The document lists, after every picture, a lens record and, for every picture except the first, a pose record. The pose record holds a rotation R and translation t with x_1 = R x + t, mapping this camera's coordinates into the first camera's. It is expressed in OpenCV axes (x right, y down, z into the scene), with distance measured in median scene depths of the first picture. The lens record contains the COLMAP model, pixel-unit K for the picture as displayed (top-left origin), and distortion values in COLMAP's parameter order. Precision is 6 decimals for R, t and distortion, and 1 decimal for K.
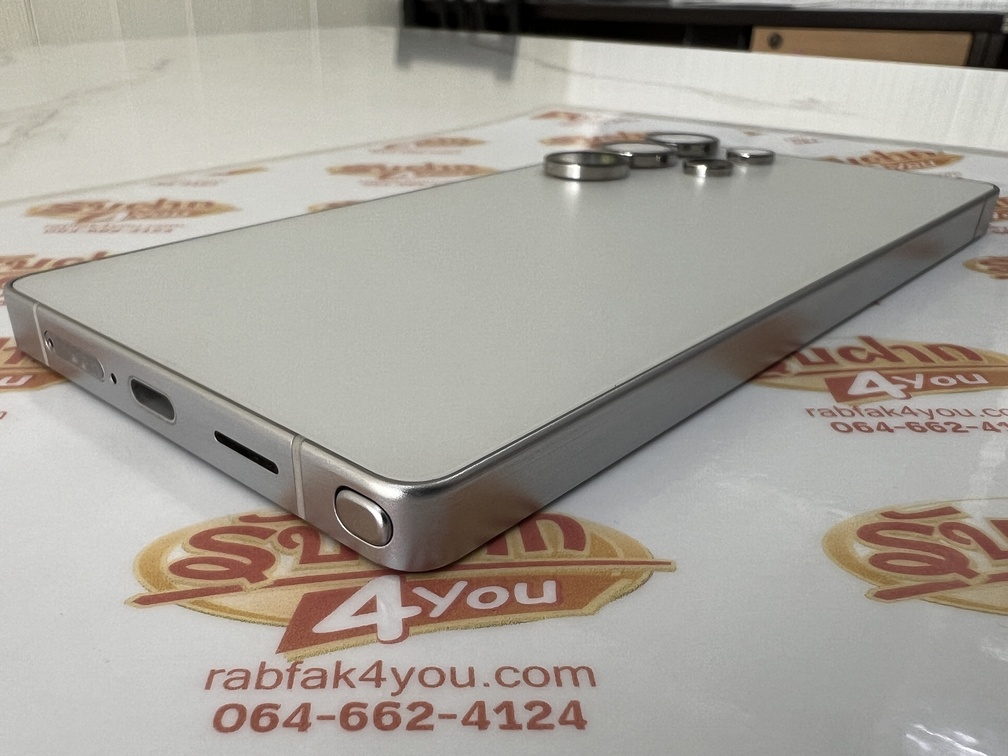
lens RADIAL K [[933.3, 0, 471.2], [0, 933.3, 376.5], [0, 0, 1]] dist [-0.012413, 0.000000]
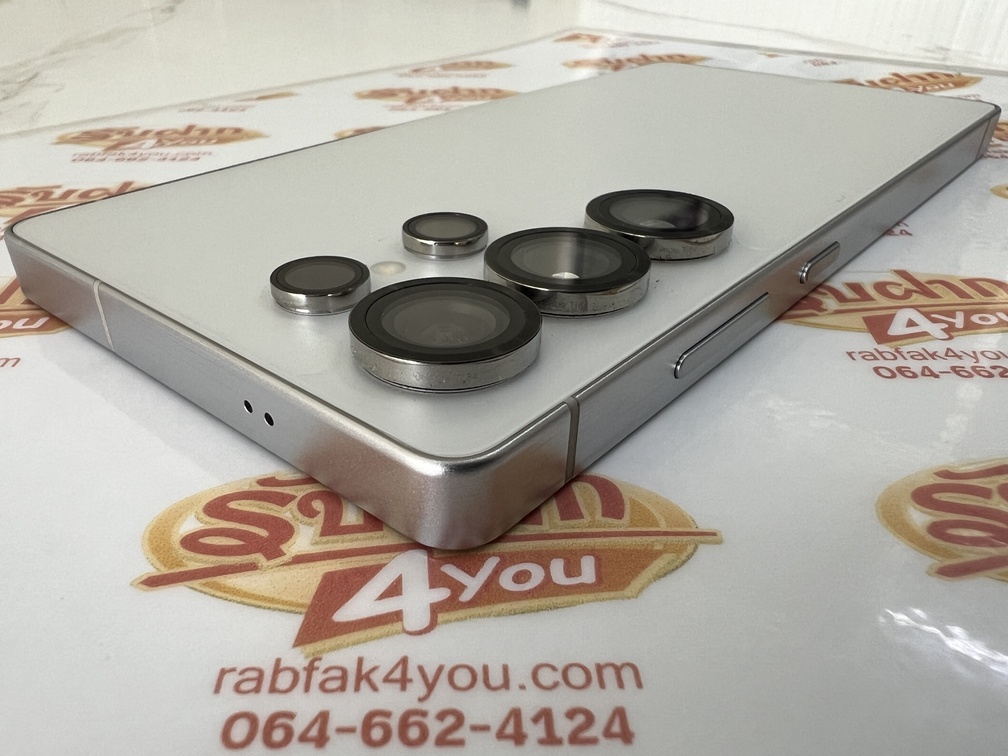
lens RADIAL K [[837.0, 0, 500.7], [0, 837.0, 384.6], [0, 0, 1]] dist [-0.006823, -0.001258]
pose [[0.999968, -0.006187, 0.004987, -0.005577], [0.005548, 0.992850, 0.119242, -0.047388], [-0.005689, -0.119210, 0.992853, 0.174590]]
